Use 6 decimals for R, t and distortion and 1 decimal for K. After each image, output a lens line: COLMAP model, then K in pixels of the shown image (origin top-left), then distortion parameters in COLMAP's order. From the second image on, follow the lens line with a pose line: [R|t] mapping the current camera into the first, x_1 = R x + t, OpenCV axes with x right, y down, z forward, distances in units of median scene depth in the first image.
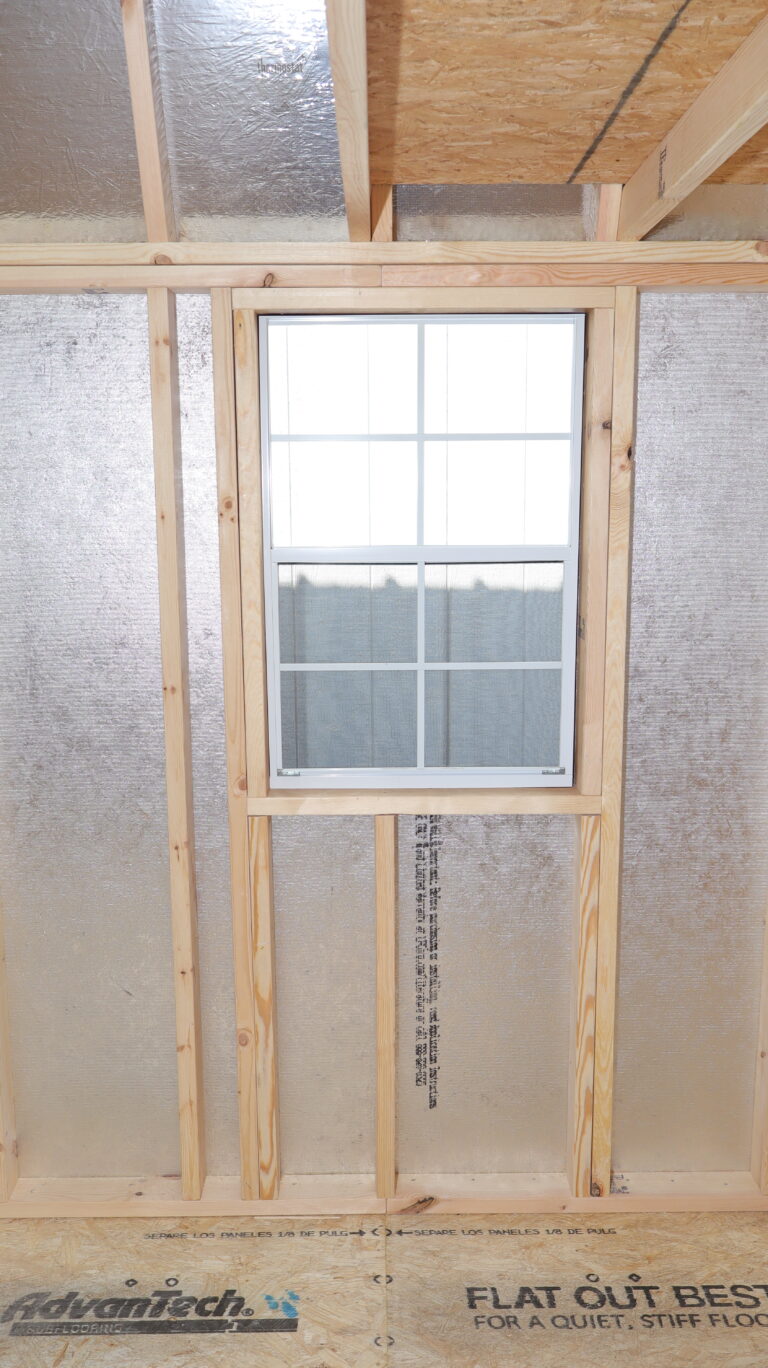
lens RADIAL K [[1106.5, 0, 381.8], [0, 1106.5, 685.2], [0, 0, 1]] dist [0.013211, 0.013693]
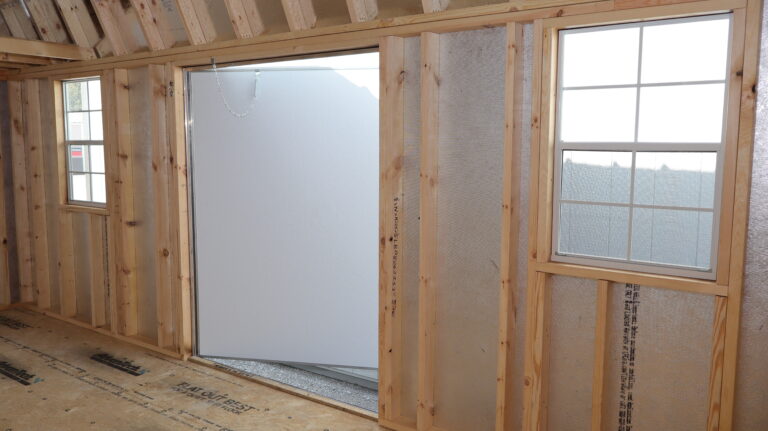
lens RADIAL K [[621.2, 0, 379.1], [0, 621.2, 214.0], [0, 0, 1]] dist [0.013211, 0.013693]
pose [[0.811229, 0.083682, -0.578710, 0.285933], [-0.114154, 0.993328, -0.016385, 0.061061], [0.573478, 0.079354, 0.815369, -0.112061]]
